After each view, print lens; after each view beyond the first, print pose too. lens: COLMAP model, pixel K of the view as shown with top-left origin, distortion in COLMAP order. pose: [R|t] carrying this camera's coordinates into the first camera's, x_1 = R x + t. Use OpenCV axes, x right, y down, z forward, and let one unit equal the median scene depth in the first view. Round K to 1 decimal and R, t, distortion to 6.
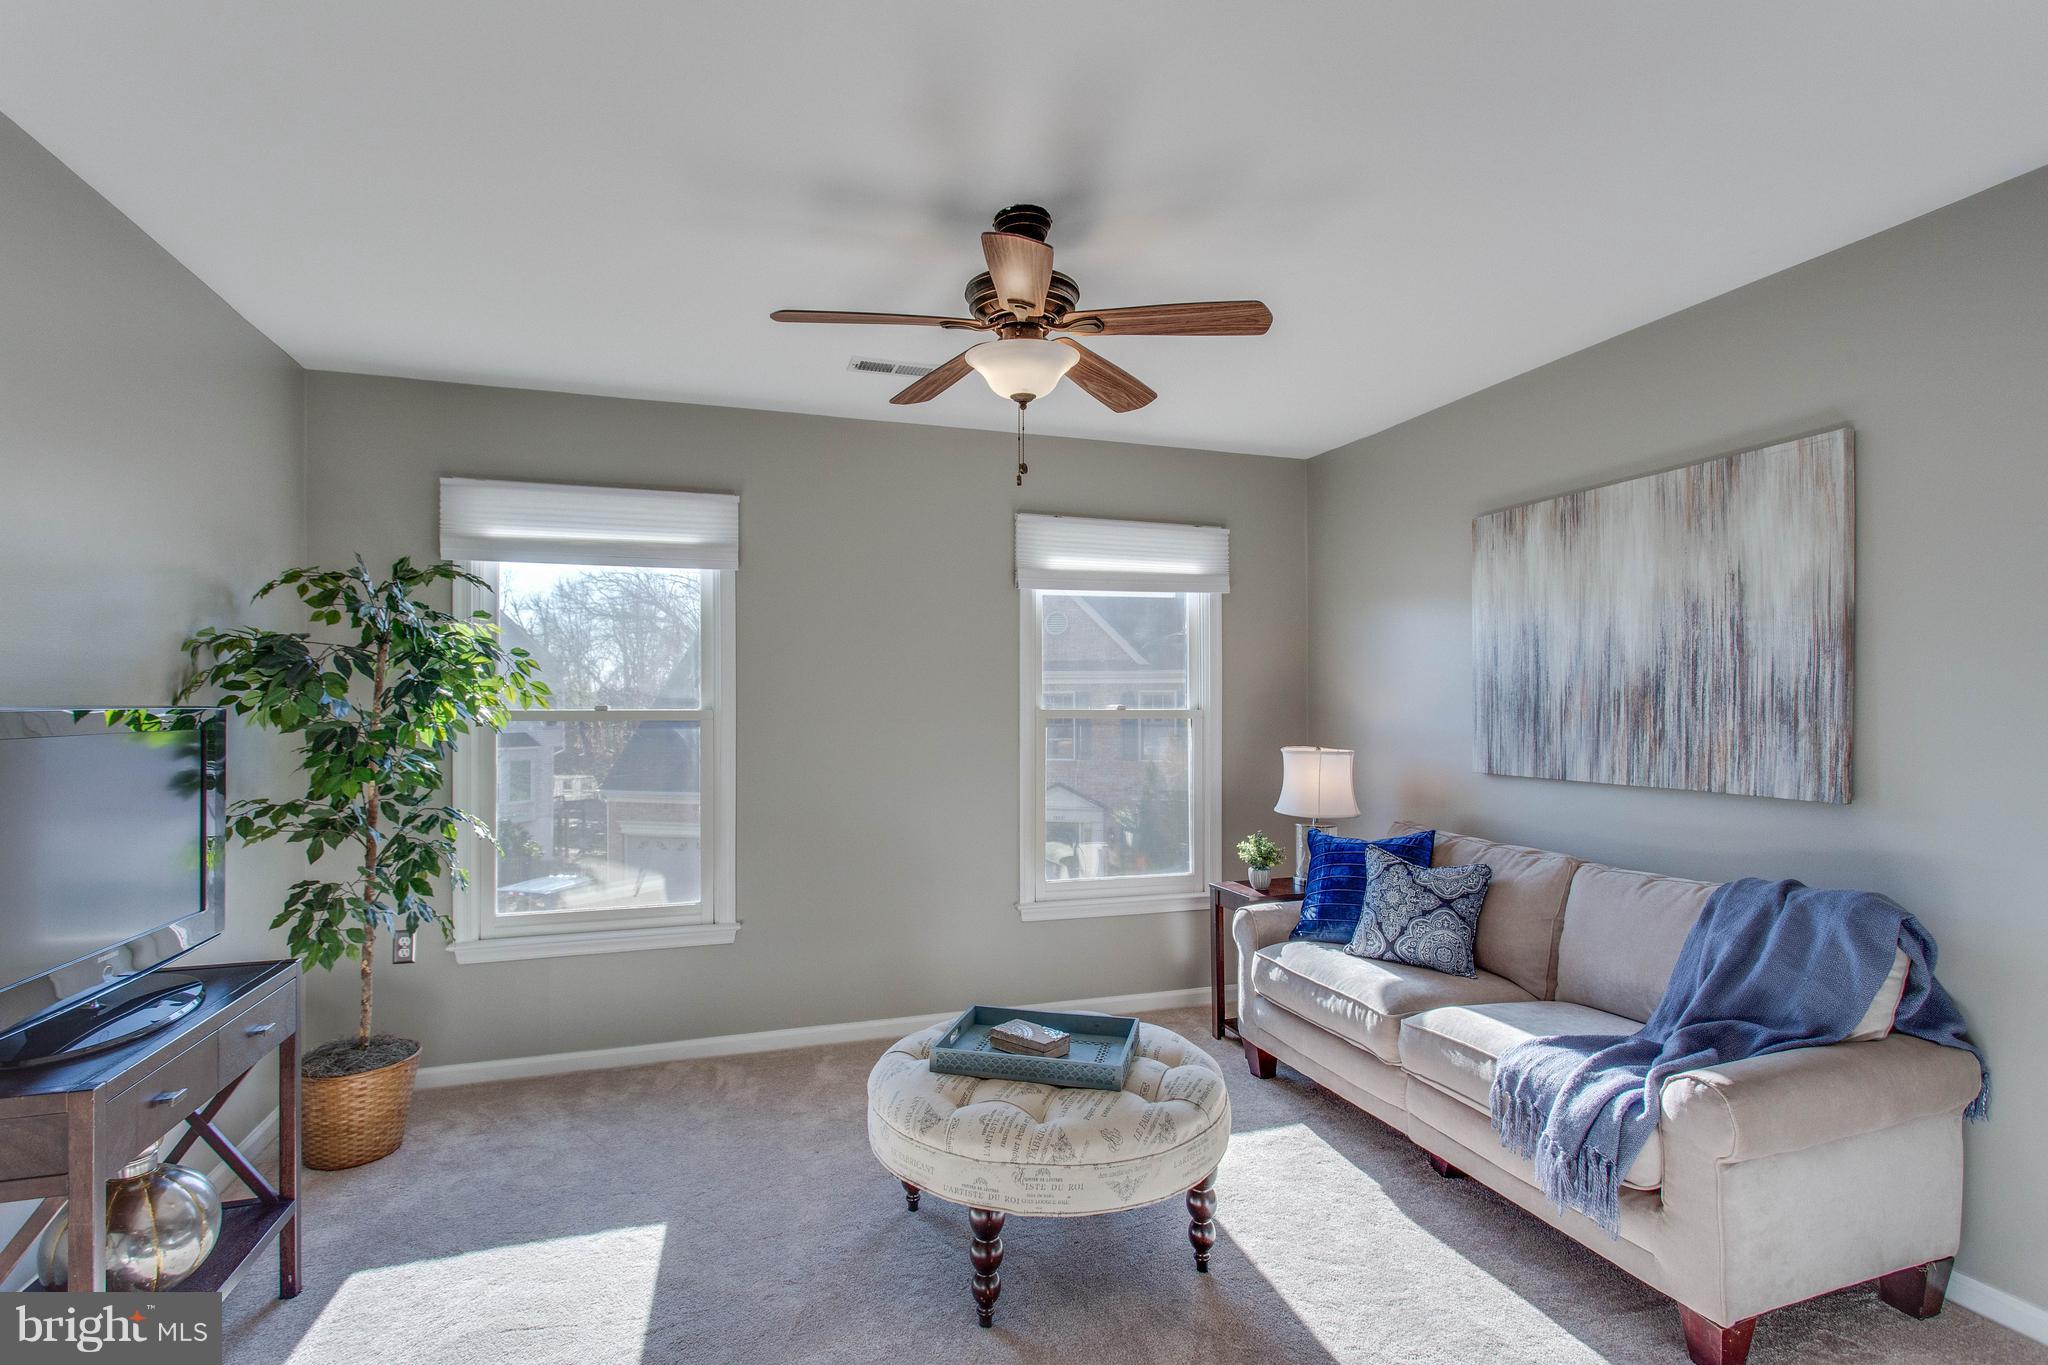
lens RADIAL K [[993.8, 0, 1015.5], [0, 993.8, 695.8], [0, 0, 1]] dist [0.005115, 0.001762]
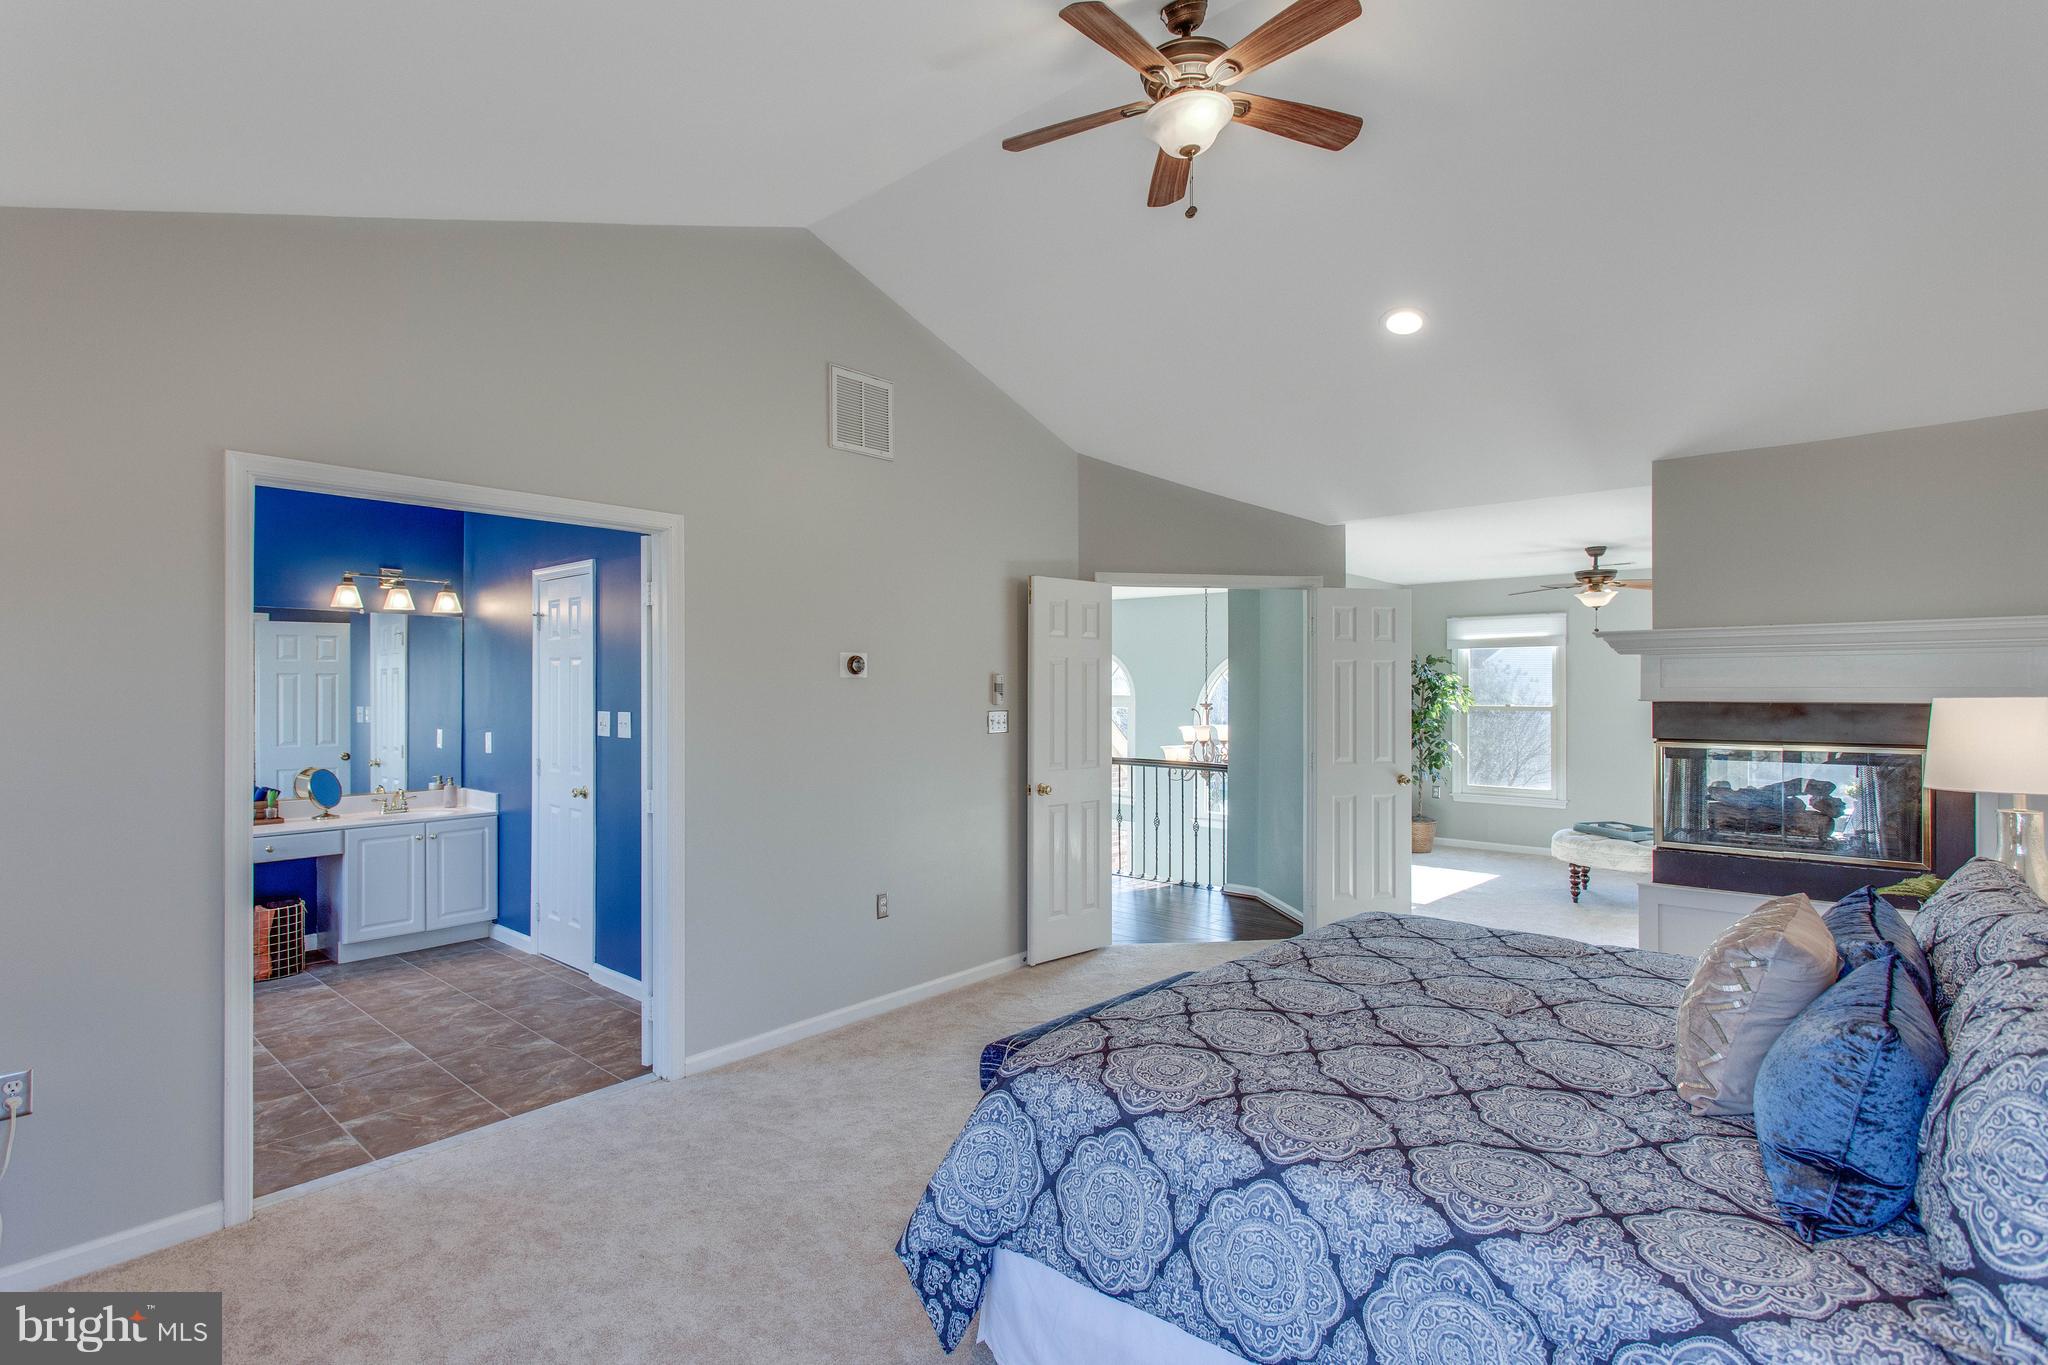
lens RADIAL K [[993.8, 0, 1016.3], [0, 993.8, 684.5], [0, 0, 1]] dist [0.005115, 0.001762]
pose [[0.513815, 0.003917, -0.857892, 1.319569], [-0.000297, 0.999990, 0.004387, -0.062456], [0.857901, -0.001999, 0.513812, -1.613691]]
